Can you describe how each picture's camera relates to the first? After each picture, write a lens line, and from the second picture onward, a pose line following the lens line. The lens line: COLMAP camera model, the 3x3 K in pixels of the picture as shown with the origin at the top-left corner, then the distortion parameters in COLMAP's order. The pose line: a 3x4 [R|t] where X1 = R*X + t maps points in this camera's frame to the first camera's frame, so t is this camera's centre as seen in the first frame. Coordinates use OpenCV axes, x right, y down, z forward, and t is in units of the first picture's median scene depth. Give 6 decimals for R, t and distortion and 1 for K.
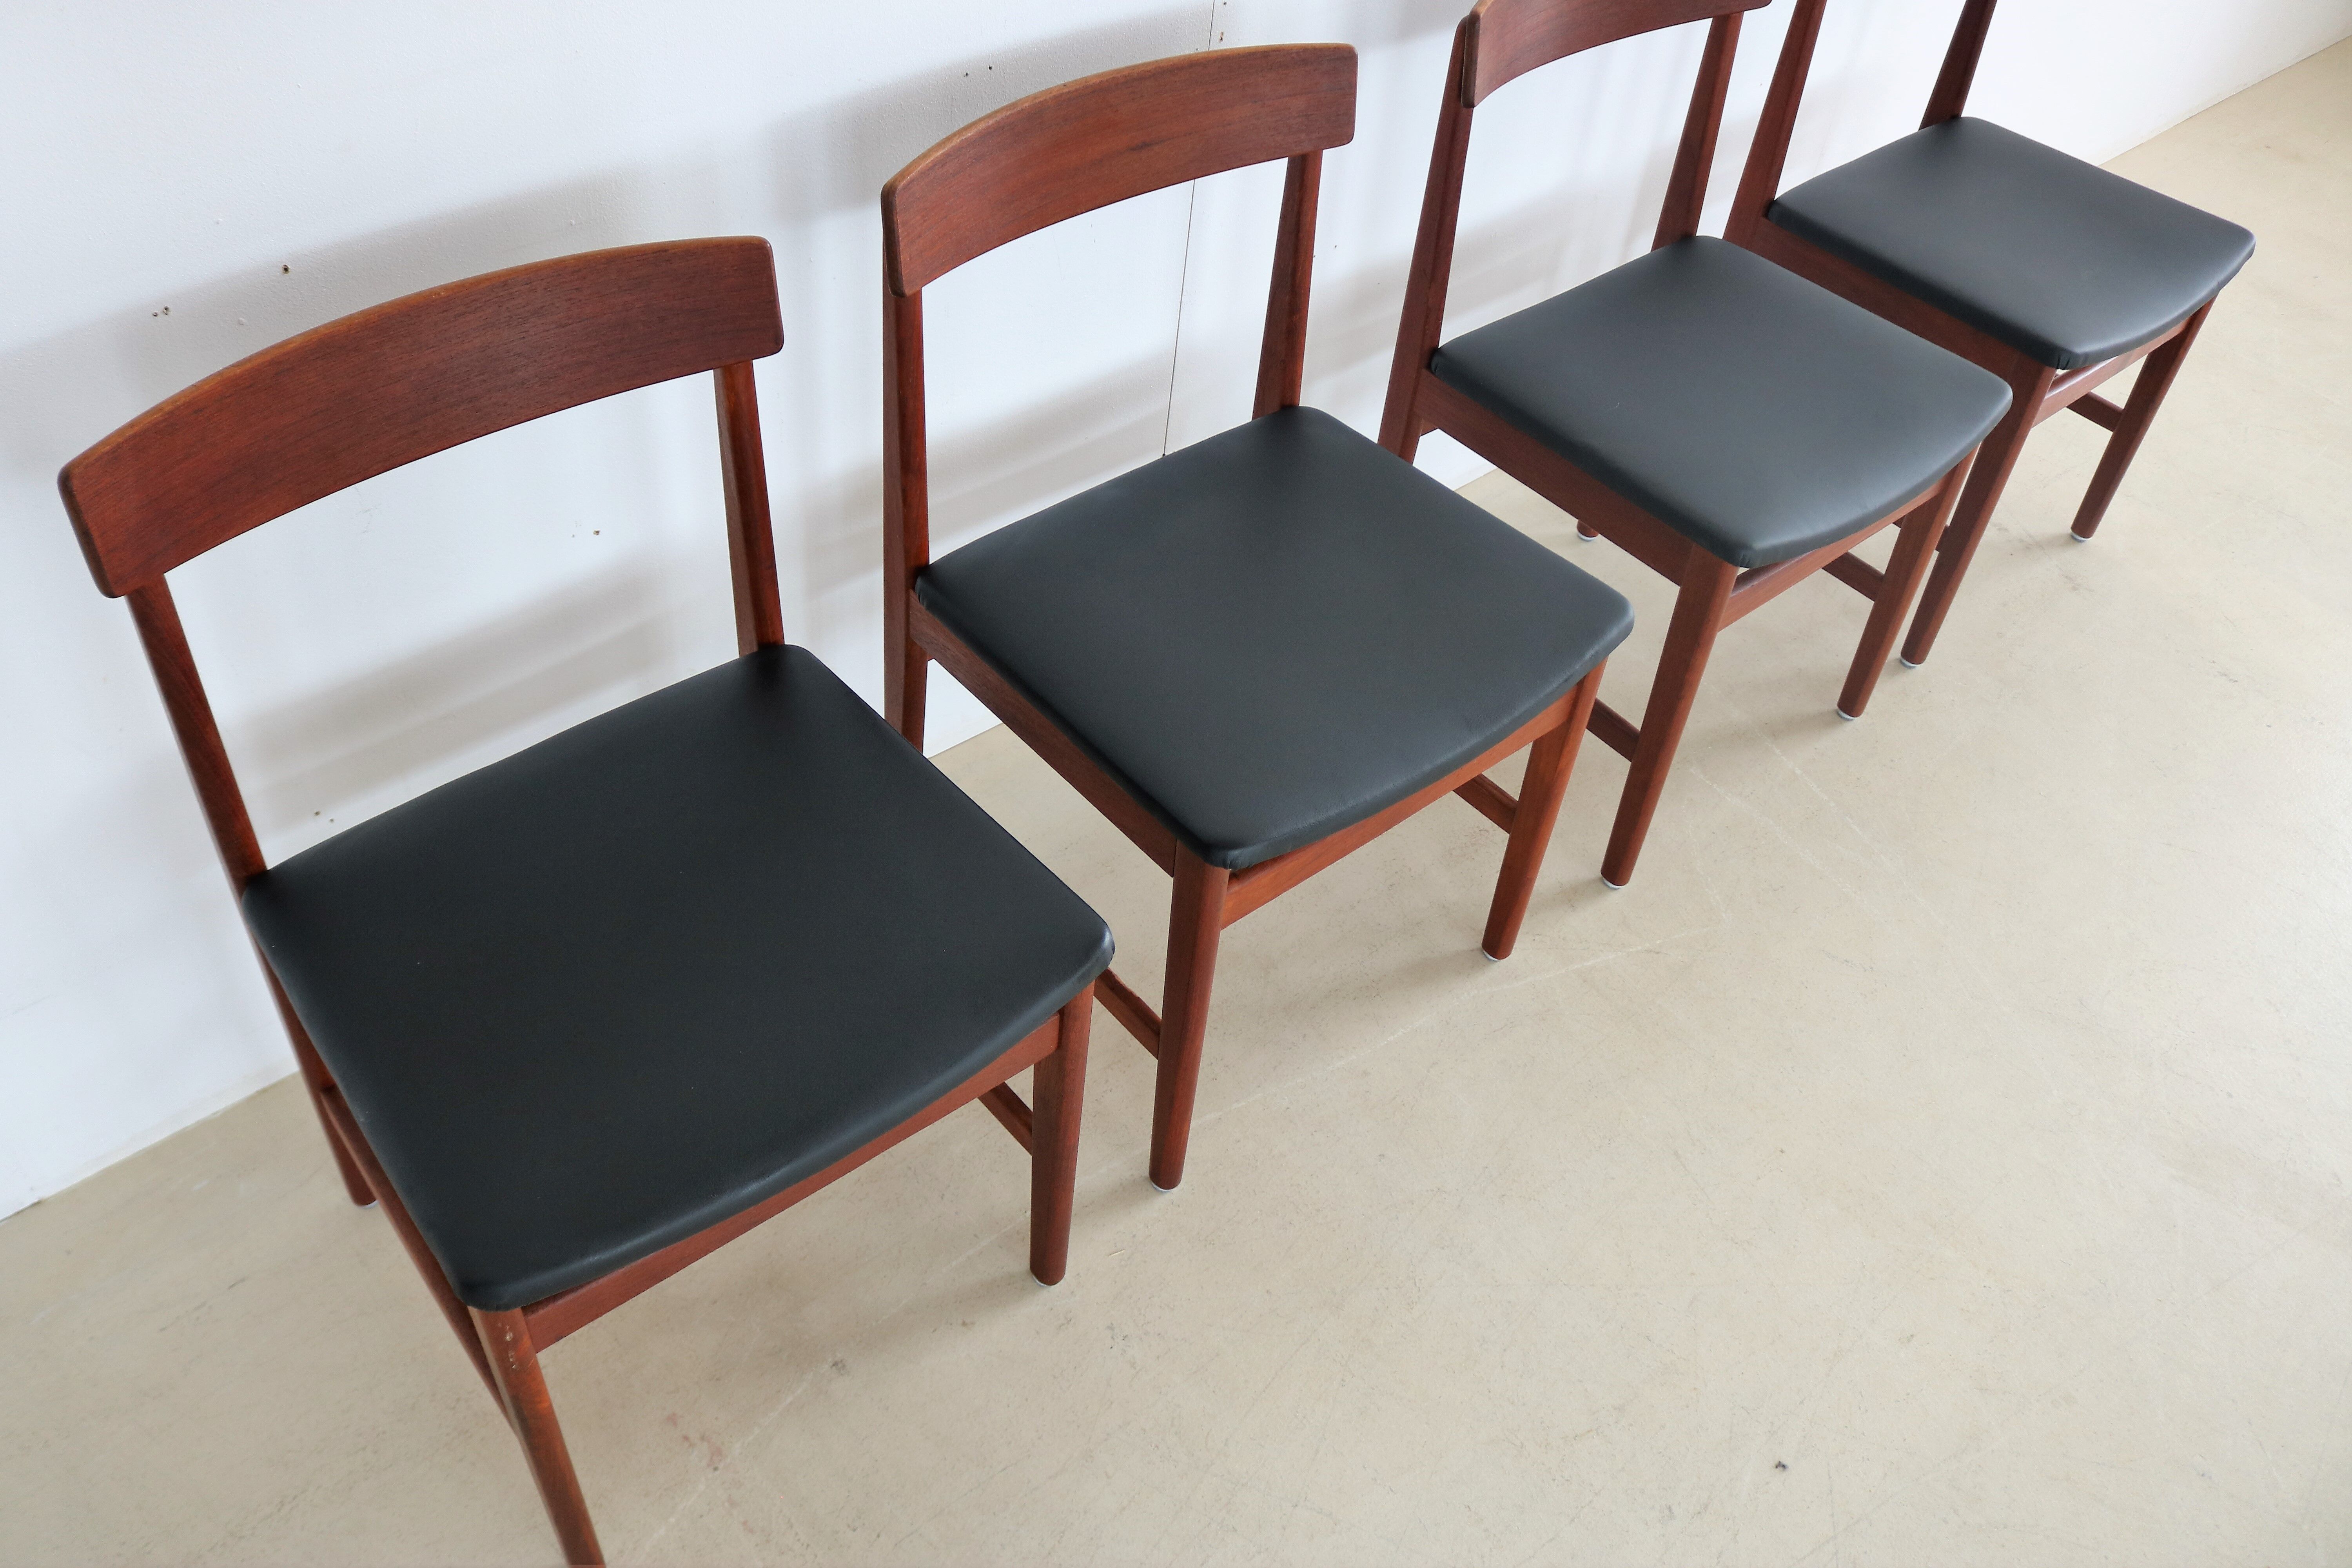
lens RADIAL K [[1916.4, 0, 1130.2], [0, 1916.4, 778.6], [0, 0, 1]] dist [-0.128480, 0.088684]
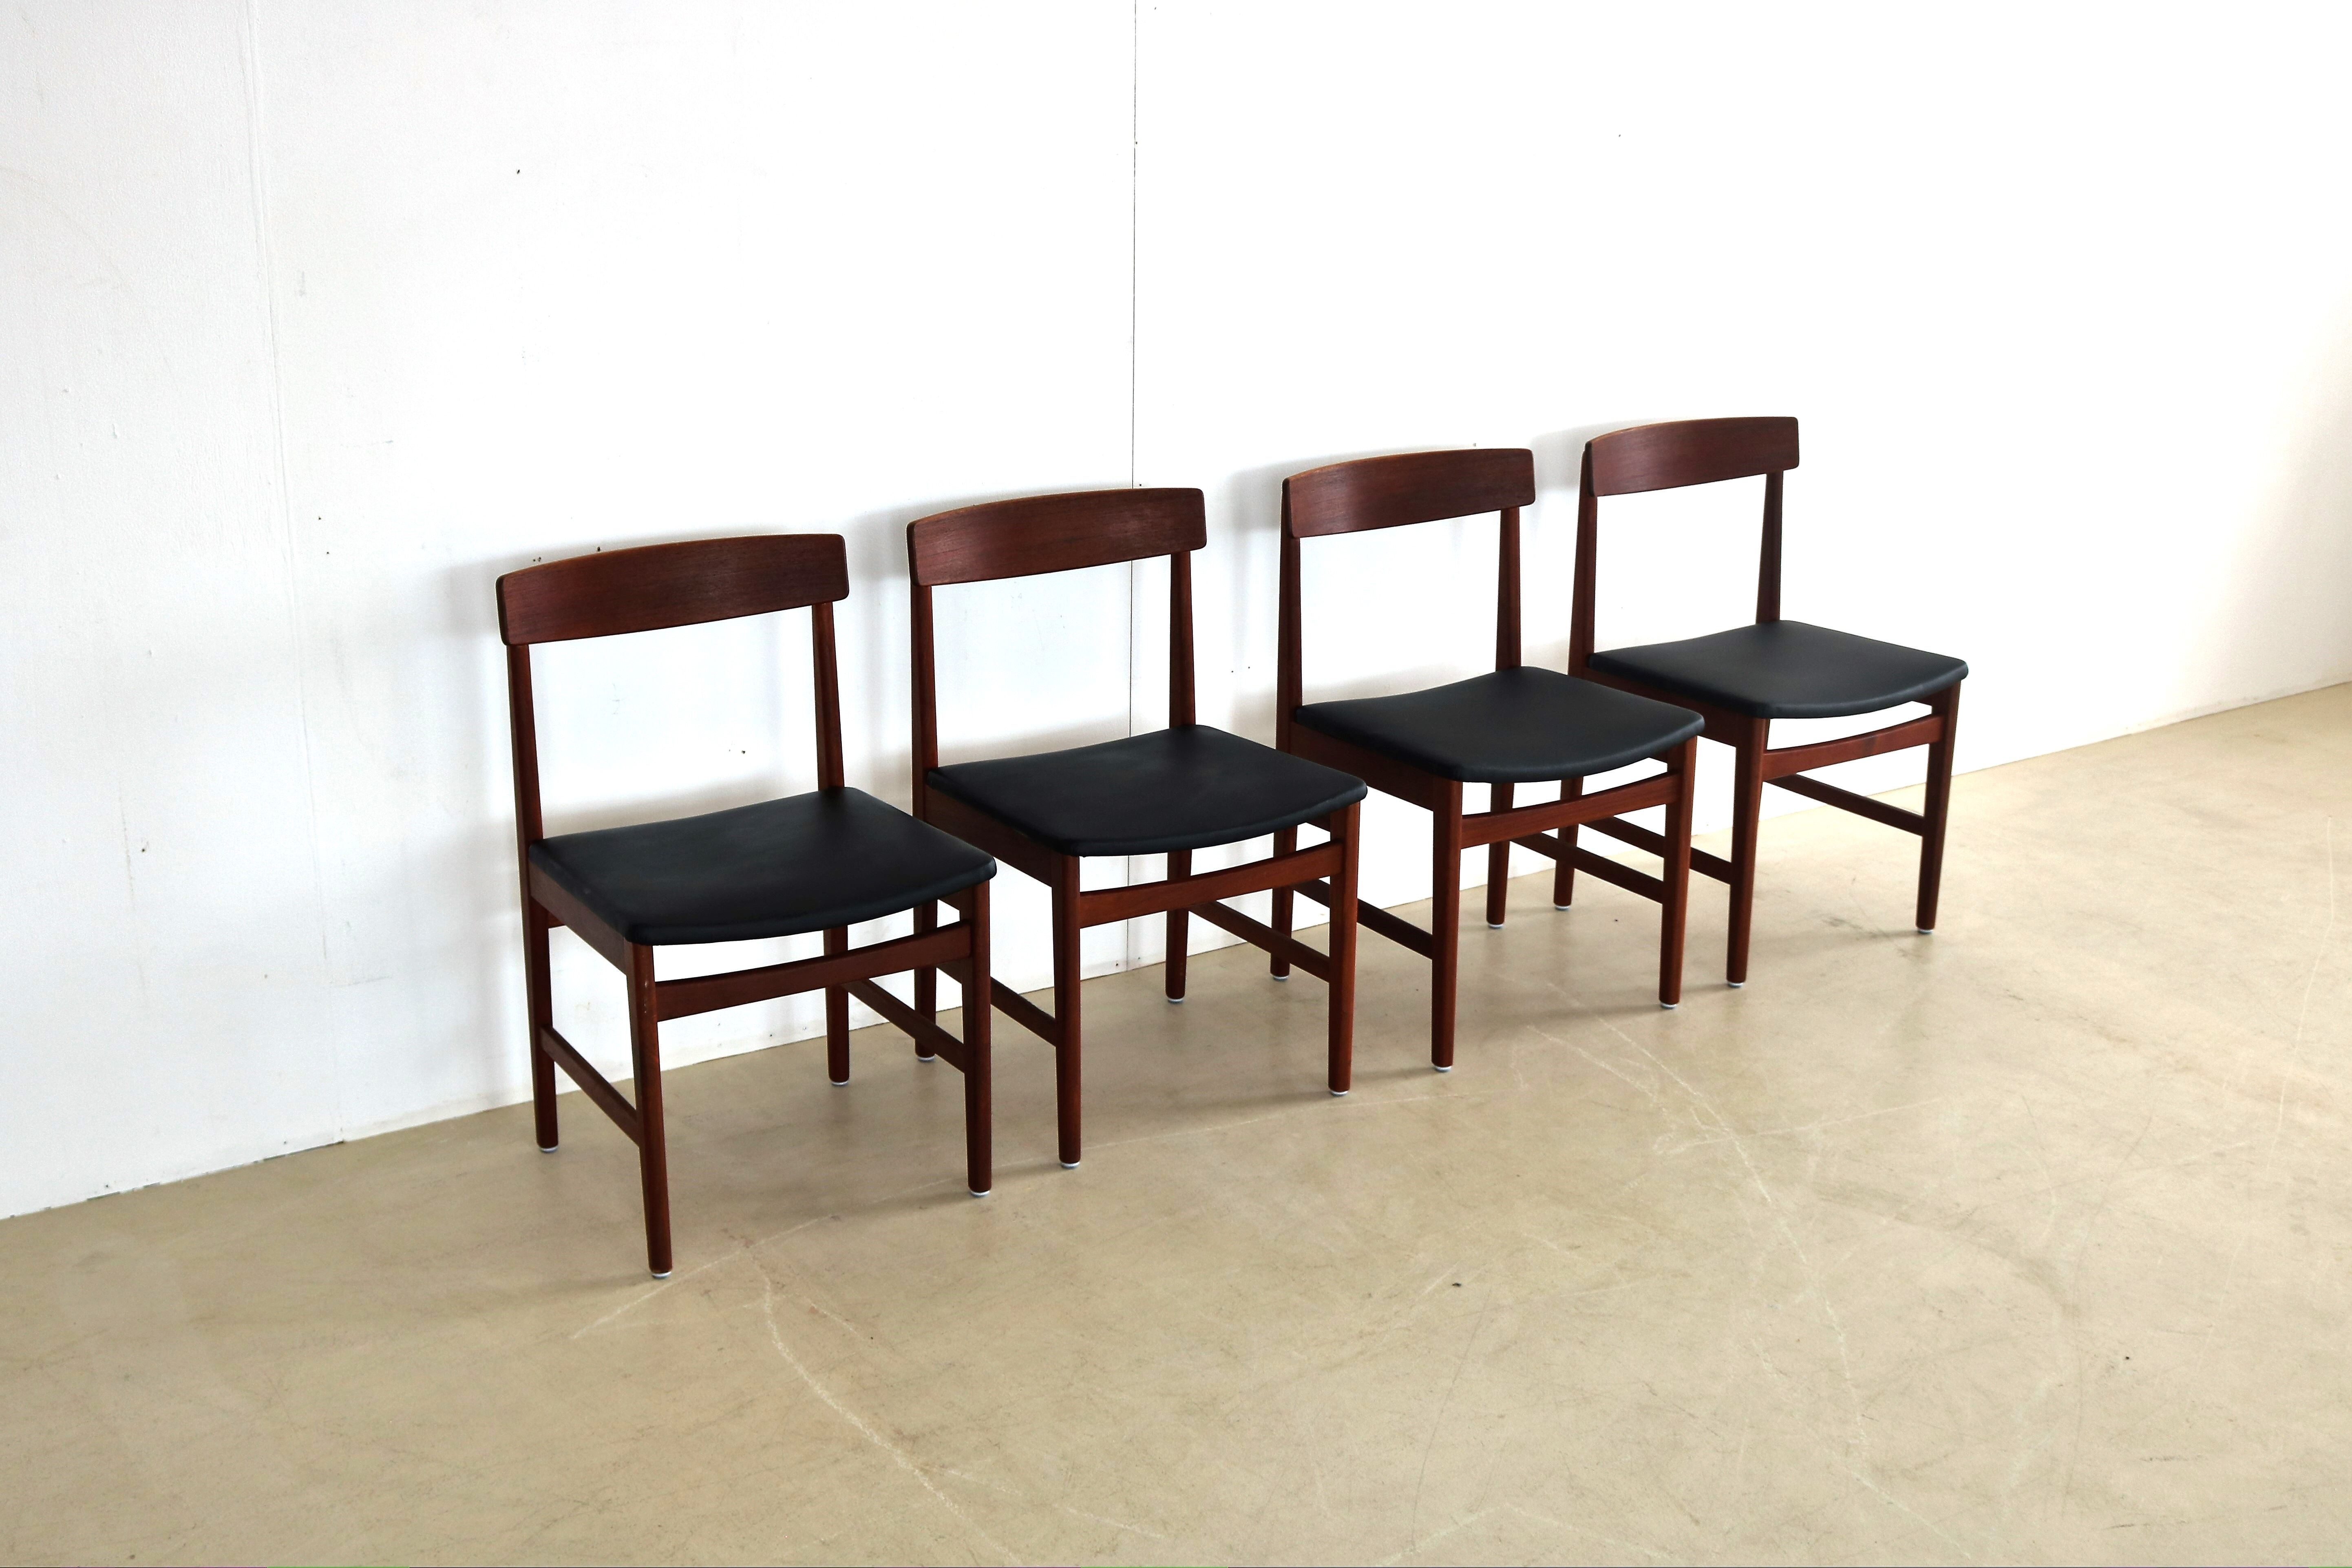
lens RADIAL K [[2734.1, 0, 1176.0], [0, 2734.1, 784.0], [0, 0, 1]] dist [-0.081802, -0.002453]
pose [[0.991167, -0.026208, -0.130002, 0.415818], [-0.037674, 0.884246, -0.465500, 1.013715], [0.127154, 0.466286, 0.875448, -1.065510]]
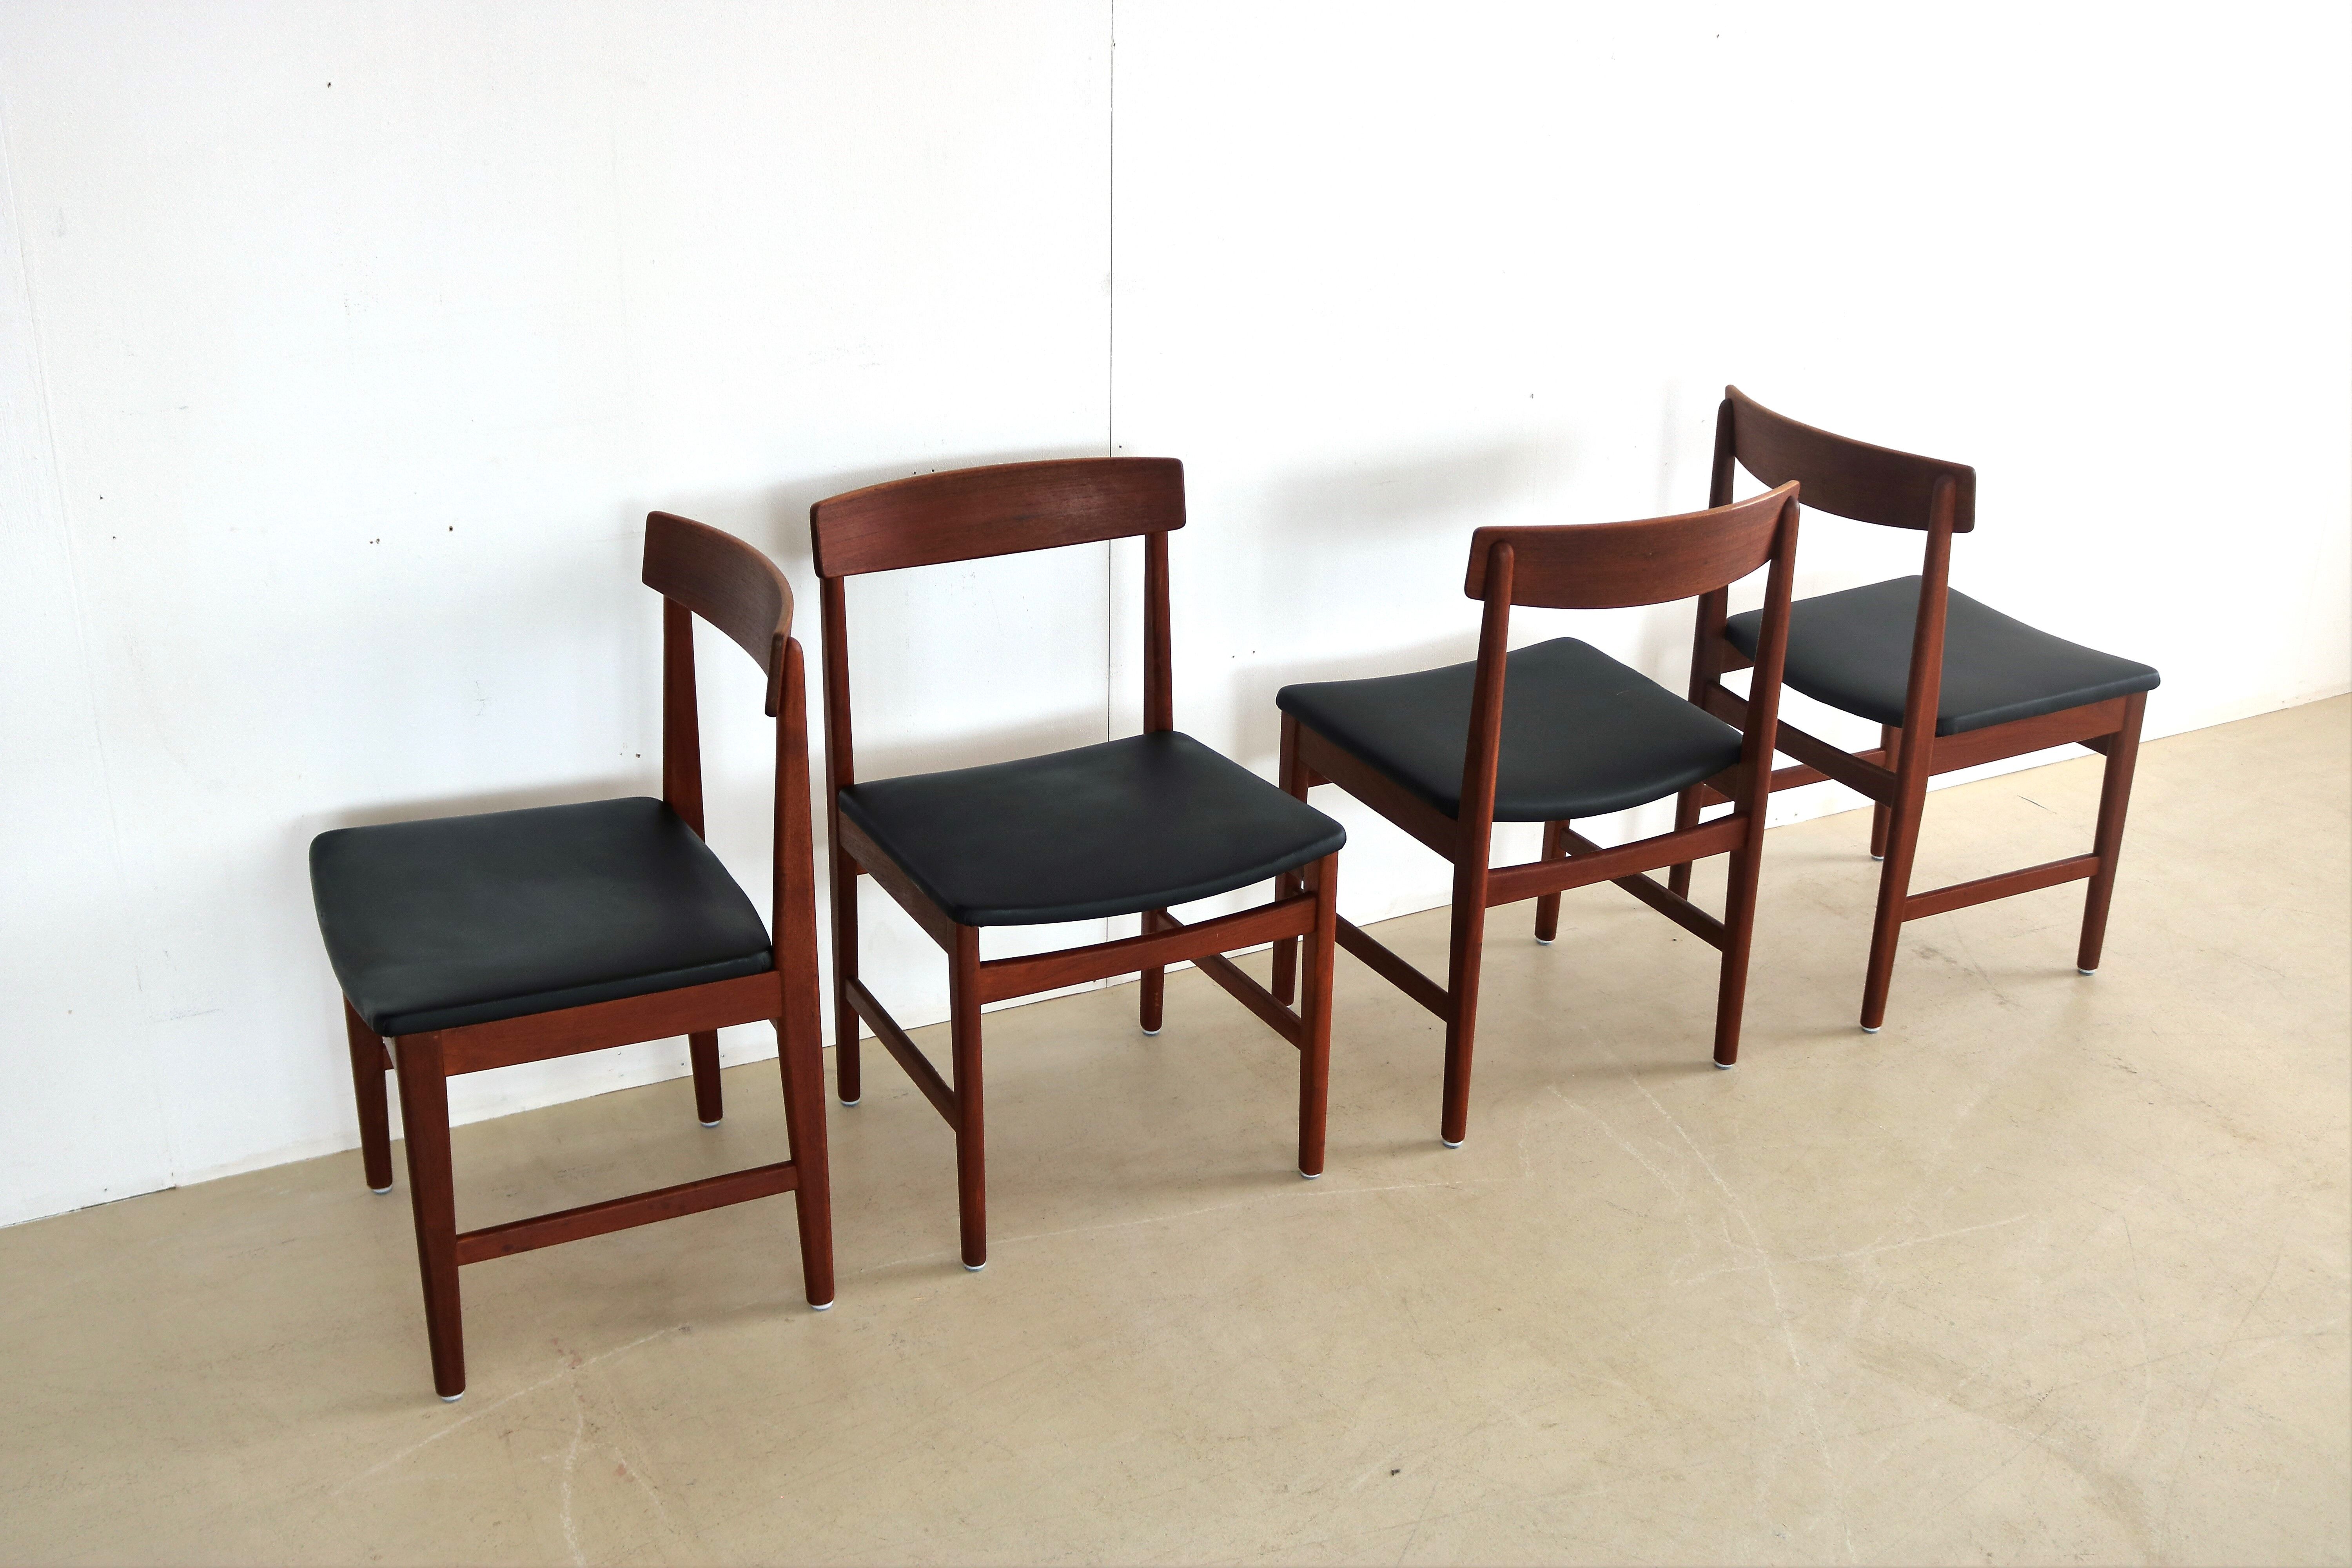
lens RADIAL K [[2438.1, 0, 1176.0], [0, 2438.1, 784.0], [0, 0, 1]] dist [-0.109470, 0.104267]
pose [[0.974859, 0.023968, -0.221532, 0.542053], [-0.109127, 0.918163, -0.380877, 0.562537], [0.194273, 0.395476, 0.897695, -0.598086]]
